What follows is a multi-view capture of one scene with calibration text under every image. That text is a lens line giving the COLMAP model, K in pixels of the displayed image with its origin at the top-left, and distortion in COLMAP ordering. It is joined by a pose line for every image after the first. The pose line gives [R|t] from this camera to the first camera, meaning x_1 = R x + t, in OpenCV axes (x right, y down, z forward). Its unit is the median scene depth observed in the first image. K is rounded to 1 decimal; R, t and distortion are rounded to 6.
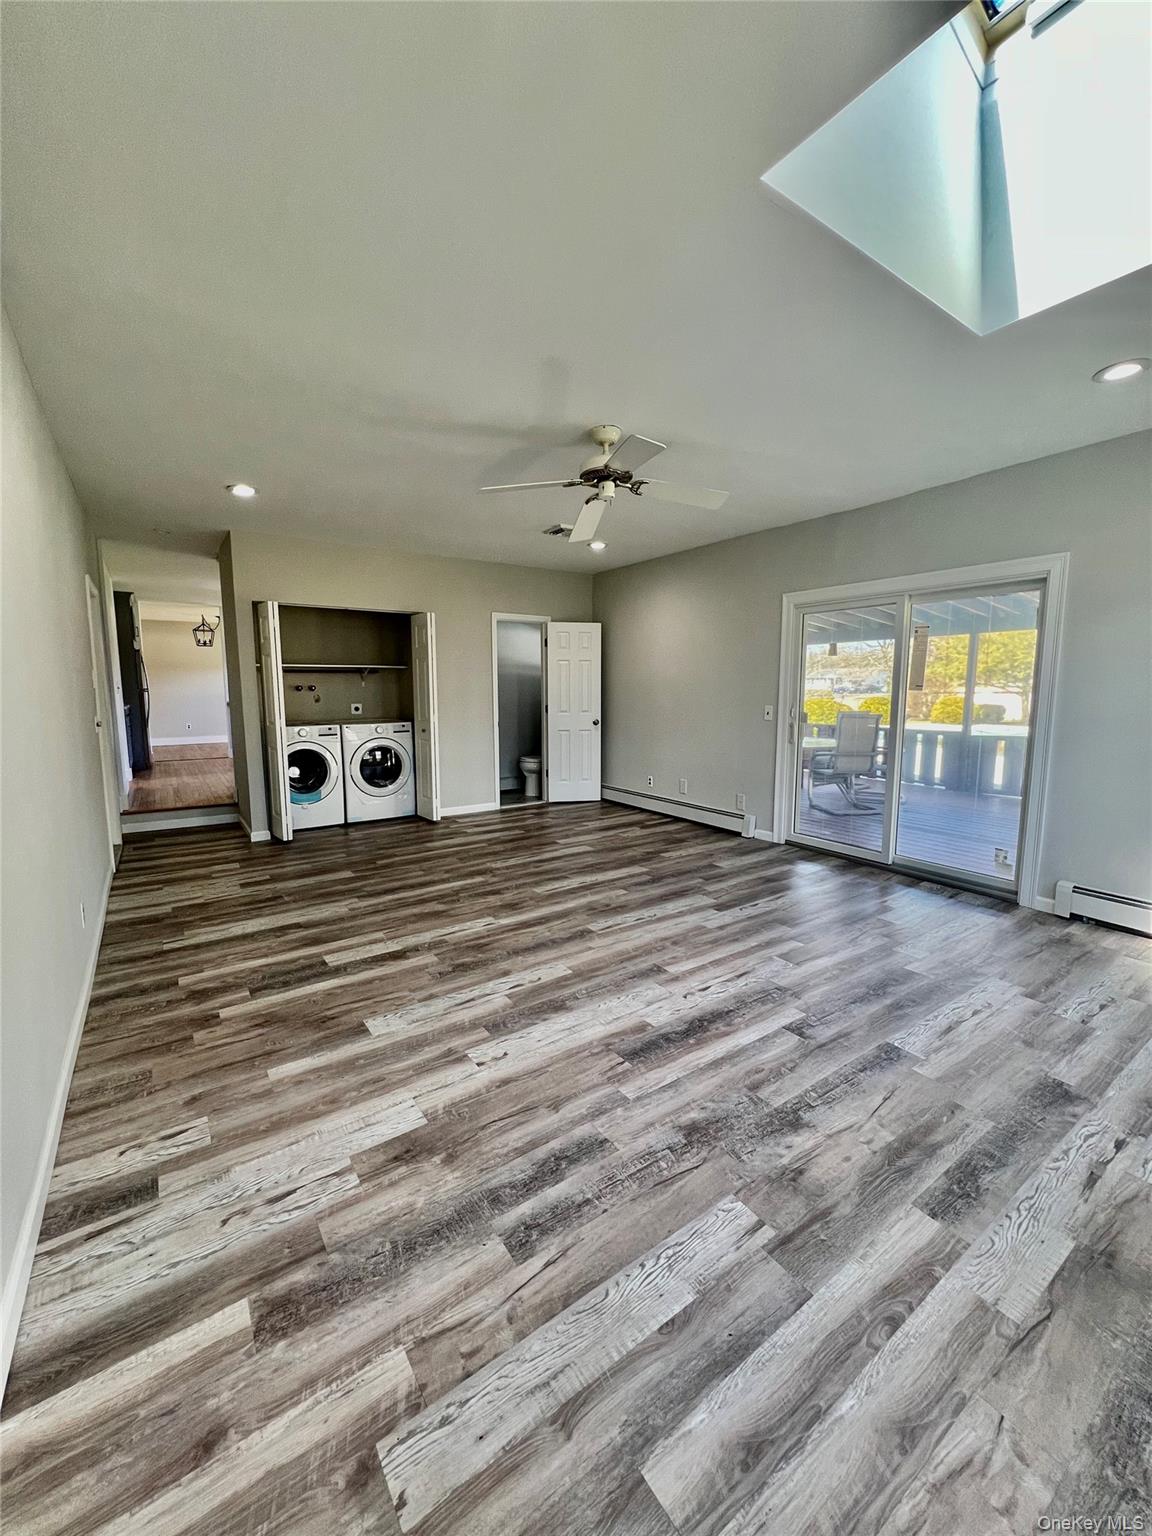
lens RADIAL K [[600.2, 0, 582.6], [0, 600.2, 761.3], [0, 0, 1]] dist [-0.010112, 0.000601]
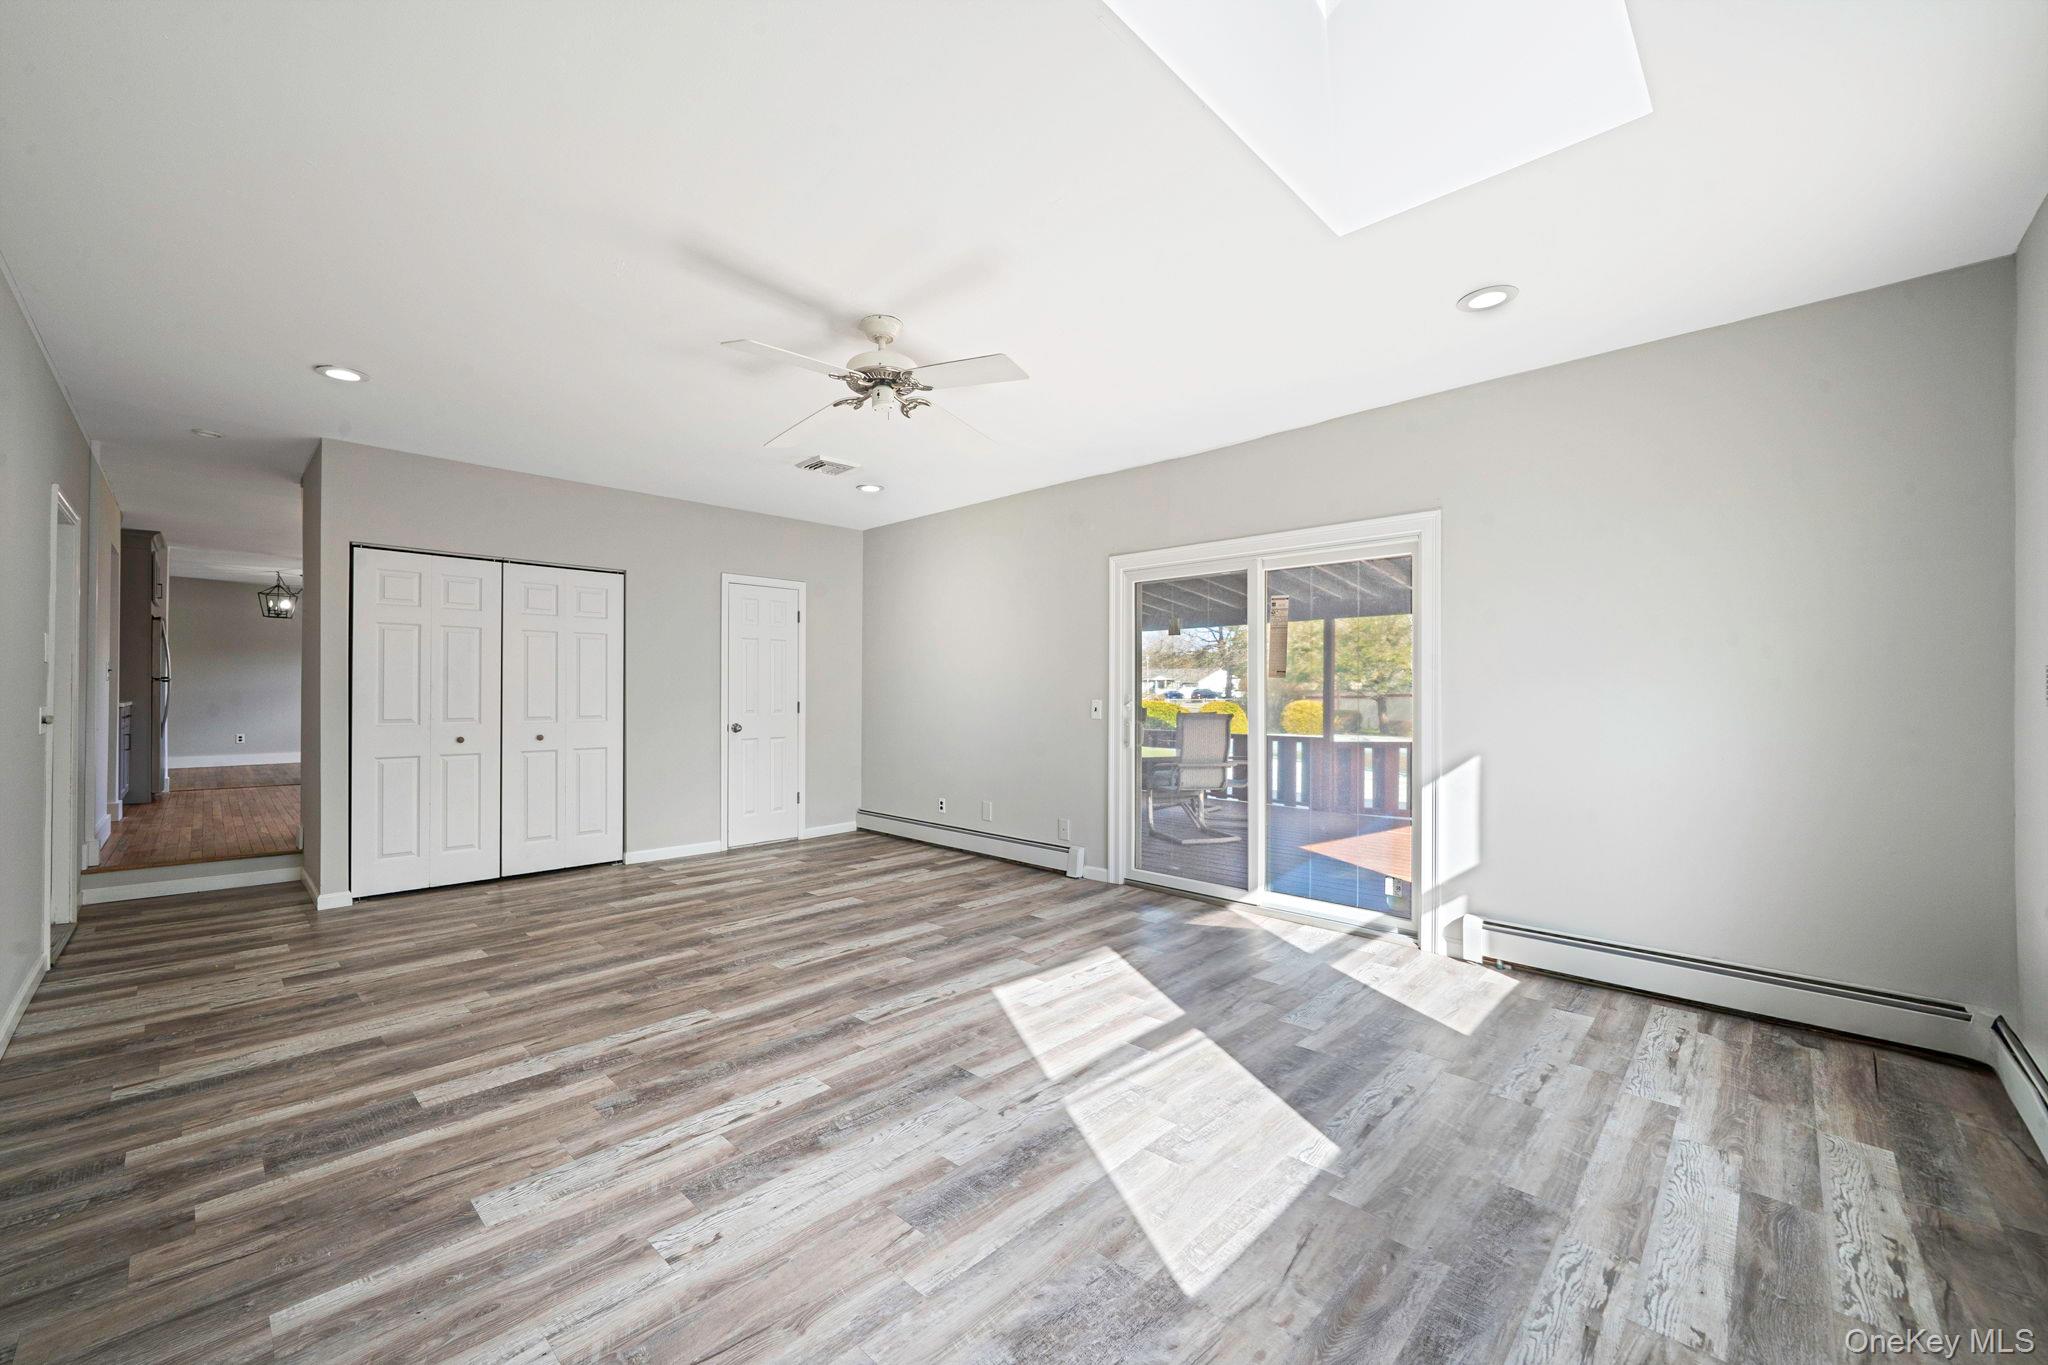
lens RADIAL K [[787.8, 0, 987.5], [0, 787.8, 690.9], [0, 0, 1]] dist [-0.016683, 0.002808]
pose [[0.984950, 0.005638, 0.172747, 0.001329], [0.015690, 0.992424, -0.121851, 0.027756], [-0.172125, 0.122728, 0.977400, 0.077928]]
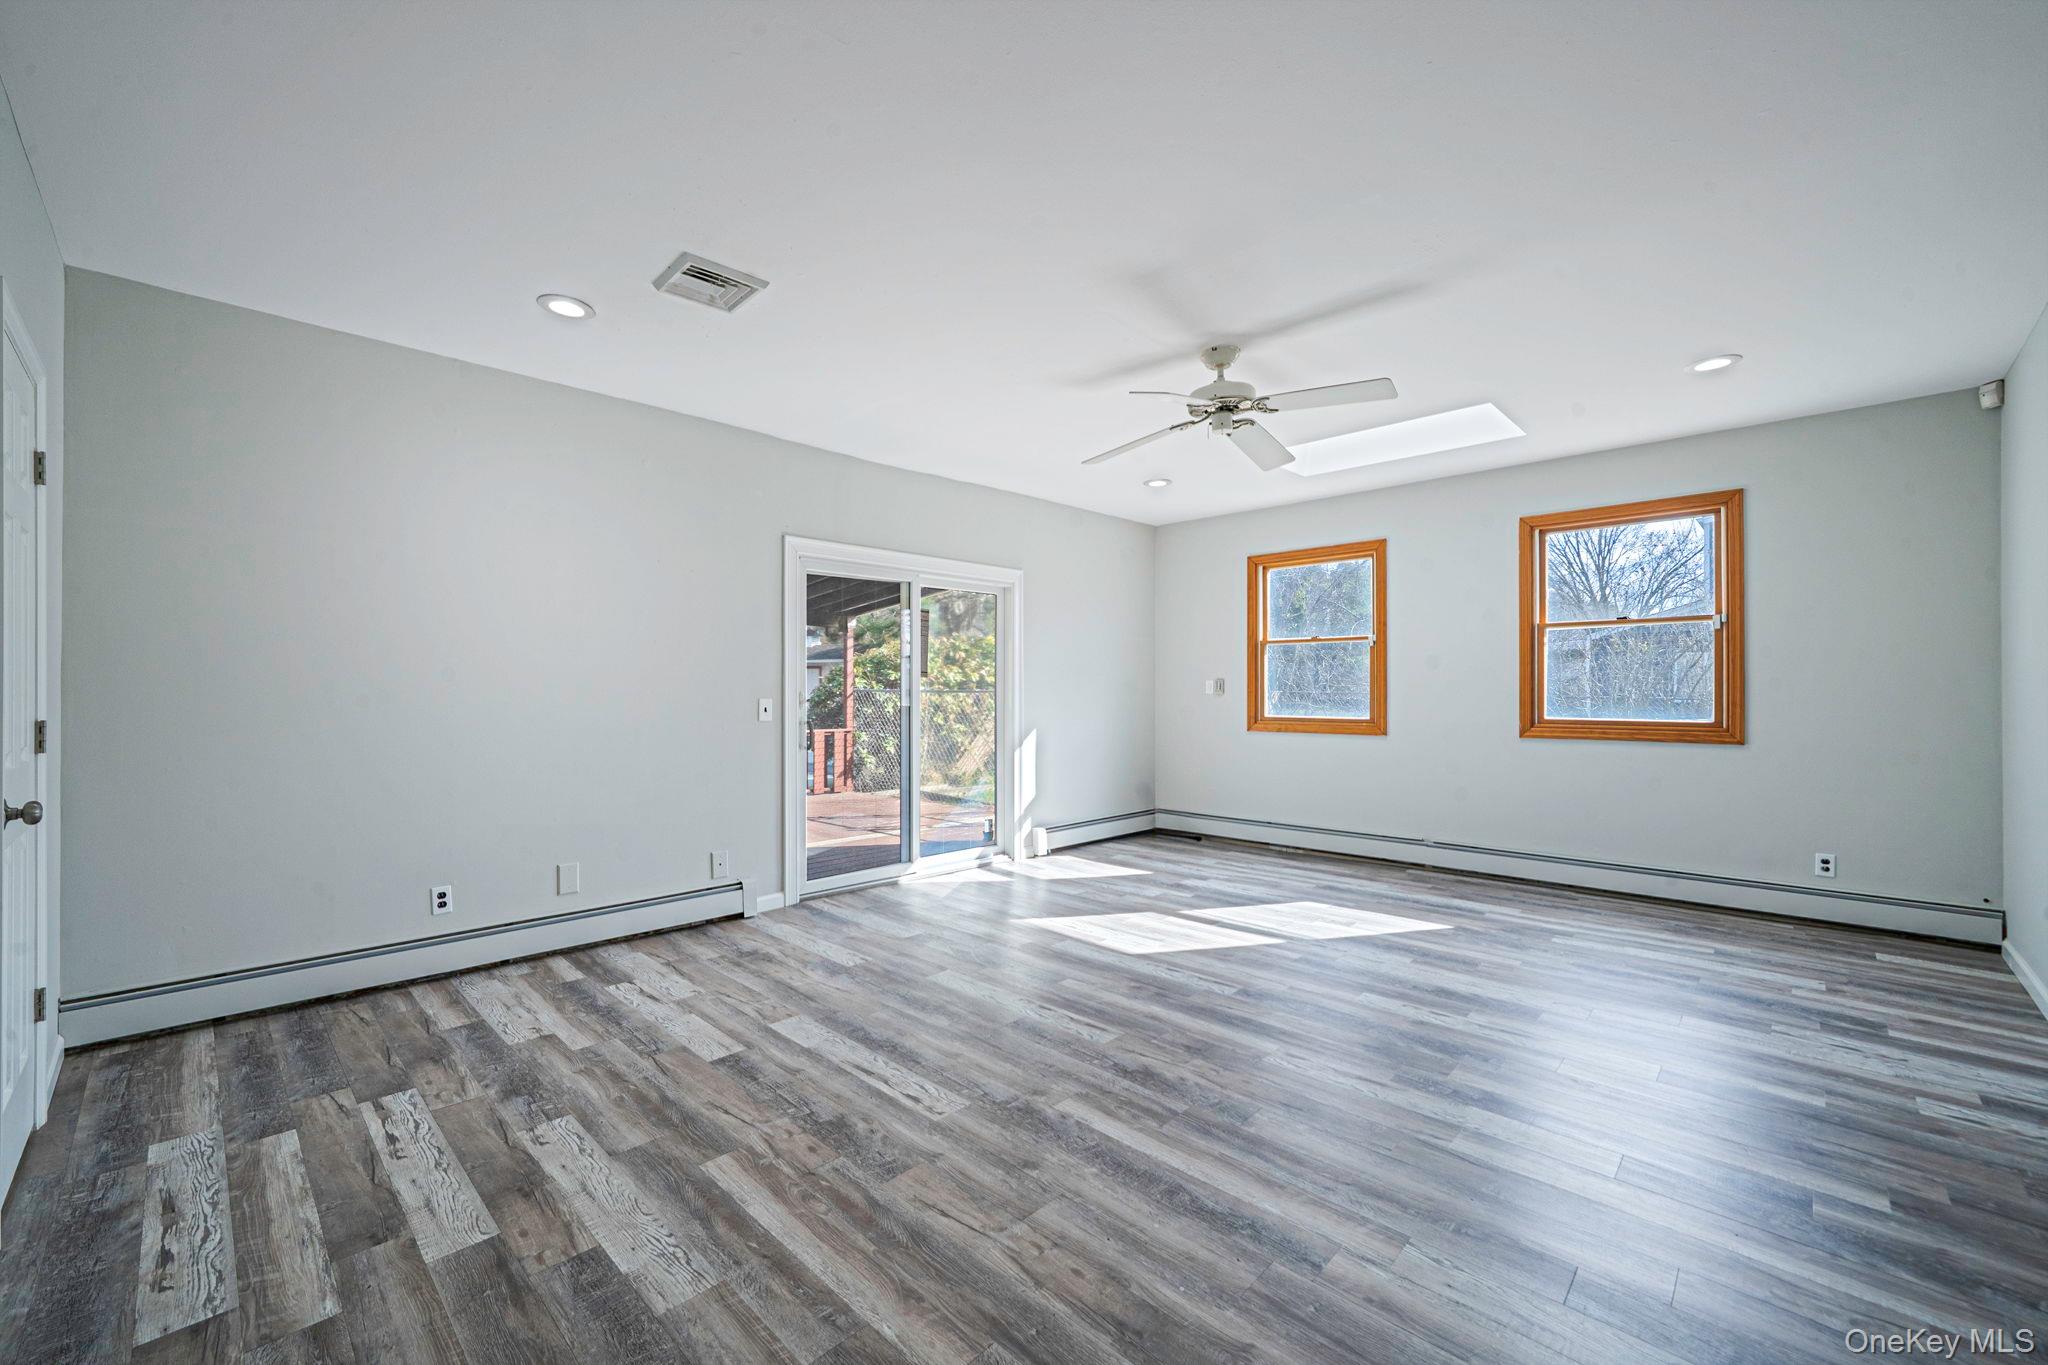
lens RADIAL K [[787.8, 0, 1002.3], [0, 787.8, 684.5], [0, 0, 1]] dist [-0.016683, 0.002808]
pose [[-0.138062, 0.007665, 0.990394, -1.007870], [0.126136, 0.991963, 0.009907, -0.149965], [-0.982359, 0.126292, -0.137919, 1.540581]]
